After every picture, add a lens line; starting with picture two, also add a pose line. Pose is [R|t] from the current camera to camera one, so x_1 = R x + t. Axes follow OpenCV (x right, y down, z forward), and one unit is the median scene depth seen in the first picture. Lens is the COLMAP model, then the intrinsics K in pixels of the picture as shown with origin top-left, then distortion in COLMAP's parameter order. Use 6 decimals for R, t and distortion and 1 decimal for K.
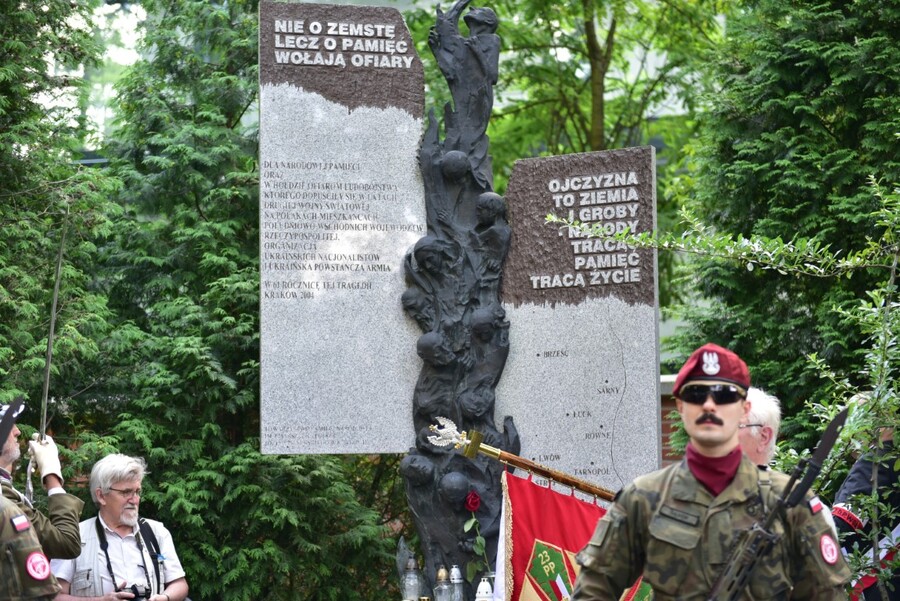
lens RADIAL K [[1734.5, 0, 450.0], [0, 1734.5, 300.5], [0, 0, 1]] dist [0.045432, 0.082785]
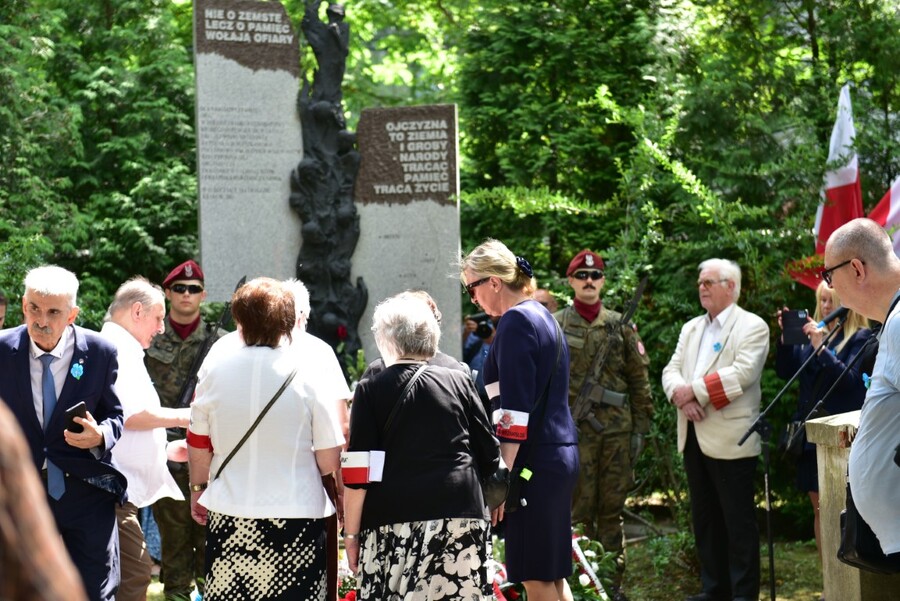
lens RADIAL K [[1734.5, 0, 450.0], [0, 1734.5, 300.5], [0, 0, 1]] dist [0.045432, 0.082785]
pose [[0.965330, -0.007393, 0.260928, -0.290980], [-0.016803, 0.995766, 0.090378, -0.052865], [-0.260491, -0.091630, 0.961118, -0.504471]]
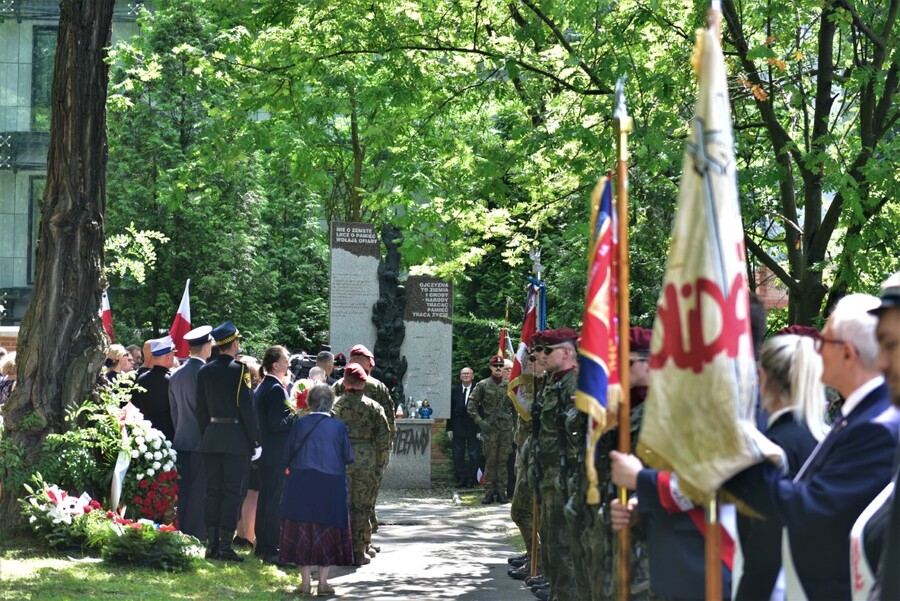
lens RADIAL K [[1096.1, 0, 450.0], [0, 1096.1, 300.5], [0, 0, 1]] dist [-0.018050, -0.006595]
pose [[0.967518, 0.044798, 0.248801, -0.393599], [-0.055434, 0.997817, 0.035906, -0.113555], [-0.246649, -0.048532, 0.967889, -0.982965]]
